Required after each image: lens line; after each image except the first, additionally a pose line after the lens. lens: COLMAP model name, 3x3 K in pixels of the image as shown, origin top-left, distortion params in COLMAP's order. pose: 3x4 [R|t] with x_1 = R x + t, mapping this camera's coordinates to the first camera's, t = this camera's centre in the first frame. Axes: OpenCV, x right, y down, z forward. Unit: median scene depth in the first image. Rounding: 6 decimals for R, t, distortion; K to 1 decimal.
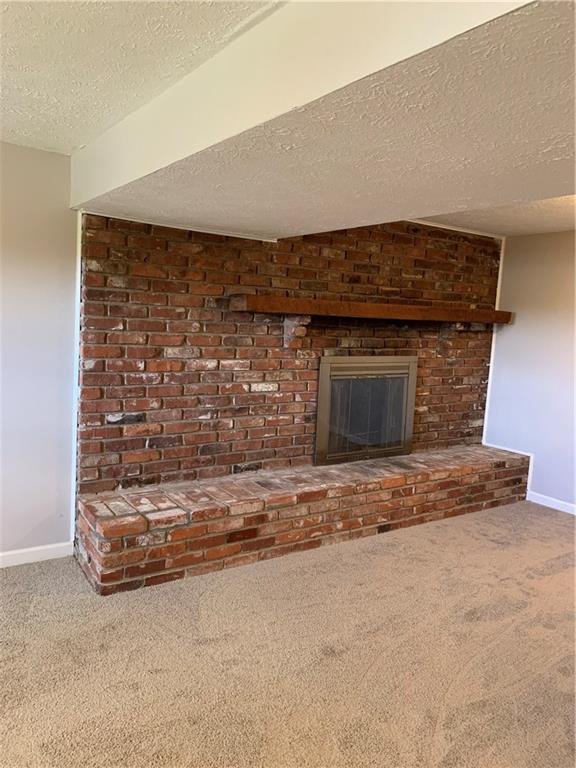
lens RADIAL K [[582.5, 0, 288.4], [0, 582.5, 382.0], [0, 0, 1]] dist [0.010406, -0.002484]
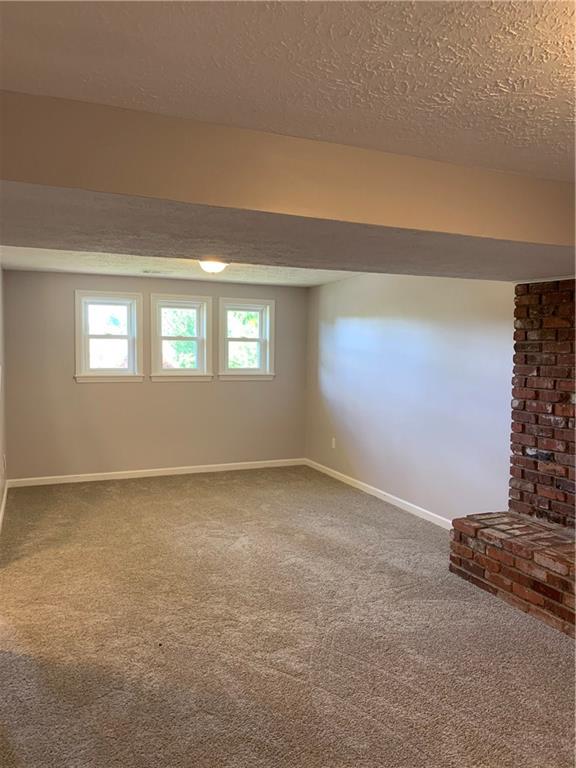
lens RADIAL K [[582.5, 0, 288.8], [0, 582.5, 386.8], [0, 0, 1]] dist [0.010406, -0.002484]
pose [[-0.179990, 0.011305, -0.983603, 0.939265], [-0.130236, 0.990857, 0.035221, -0.044899], [0.975009, 0.134440, -0.176872, 0.726202]]
